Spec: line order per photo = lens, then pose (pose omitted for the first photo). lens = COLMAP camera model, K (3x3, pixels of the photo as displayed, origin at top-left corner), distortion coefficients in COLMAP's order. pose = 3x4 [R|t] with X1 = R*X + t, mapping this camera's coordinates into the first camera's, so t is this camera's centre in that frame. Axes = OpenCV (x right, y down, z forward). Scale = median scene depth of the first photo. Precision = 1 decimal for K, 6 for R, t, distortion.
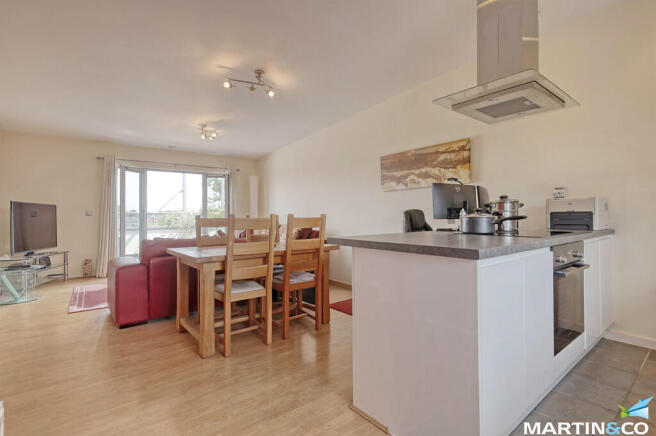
lens RADIAL K [[311.5, 0, 330.4], [0, 311.5, 214.8], [0, 0, 1]] dist [-0.006537, 0.000929]
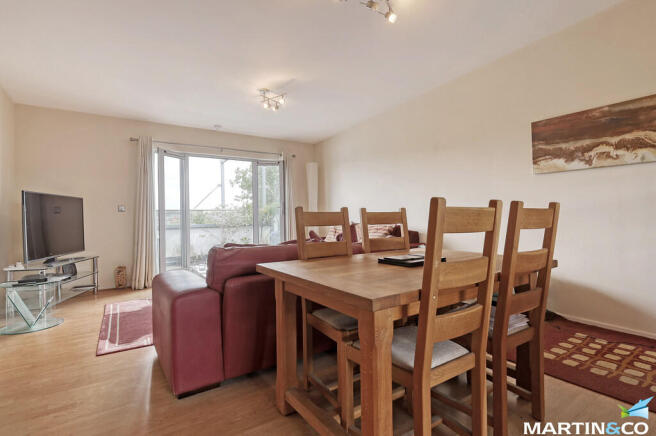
lens RADIAL K [[311.5, 0, 326.1], [0, 311.5, 220.5], [0, 0, 1]] dist [-0.006537, 0.000929]
pose [[0.997283, 0.000827, -0.073667, -0.240724], [0.000779, 0.999763, 0.021775, 0.010862], [0.073667, -0.021774, 0.997045, 0.297161]]
